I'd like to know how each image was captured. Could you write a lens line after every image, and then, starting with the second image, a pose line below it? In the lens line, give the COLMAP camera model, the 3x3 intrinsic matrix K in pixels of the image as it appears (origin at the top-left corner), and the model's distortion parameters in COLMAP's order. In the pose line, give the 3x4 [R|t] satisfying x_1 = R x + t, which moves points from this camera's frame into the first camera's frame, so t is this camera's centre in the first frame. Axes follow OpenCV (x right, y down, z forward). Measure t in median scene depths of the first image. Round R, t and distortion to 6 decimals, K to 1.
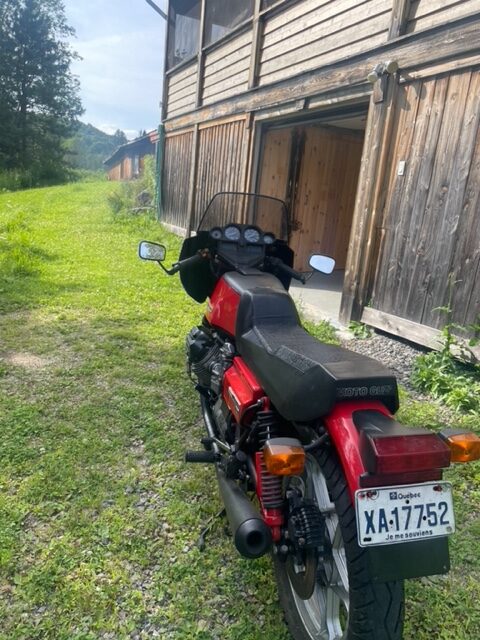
lens RADIAL K [[485.6, 0, 243.2], [0, 485.6, 321.4], [0, 0, 1]] dist [0.063413, -0.089956]
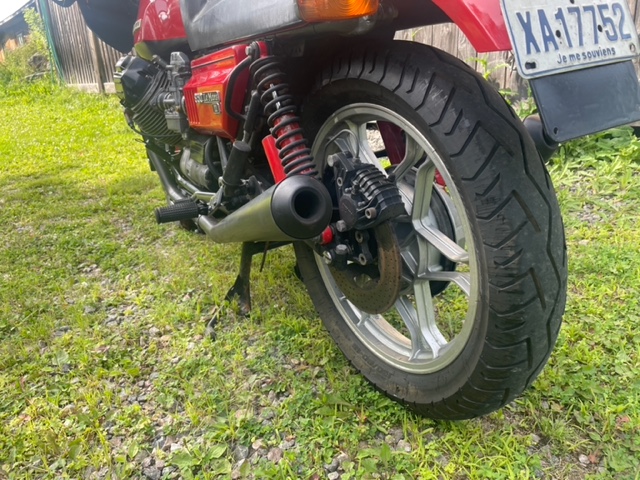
lens RADIAL K [[485.6, 0, 319.4], [0, 485.6, 239.9], [0, 0, 1]] dist [0.063413, -0.089956]
pose [[0.943335, -0.241513, 0.227574, -0.035575], [0.216357, 0.967615, 0.130040, 0.145130], [-0.251610, -0.073434, 0.965039, 0.153328]]
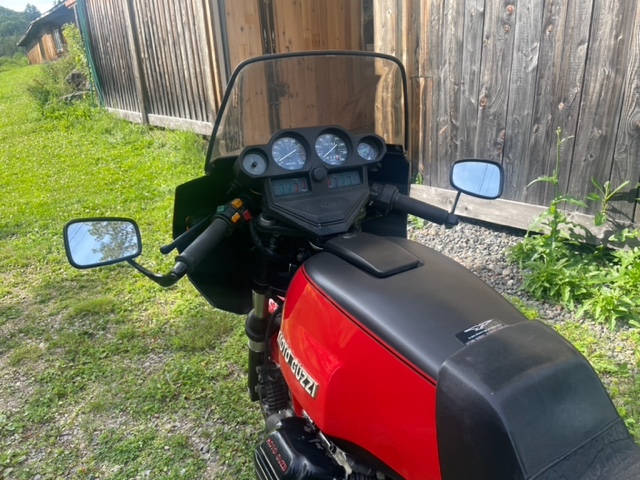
lens RADIAL K [[485.6, 0, 328.6], [0, 485.6, 242.8], [0, 0, 1]] dist [0.063413, -0.089956]
pose [[0.957229, -0.219857, 0.188085, -0.062562], [0.194672, 0.970318, 0.143478, -0.115187], [-0.214047, -0.100726, 0.971616, 0.409951]]
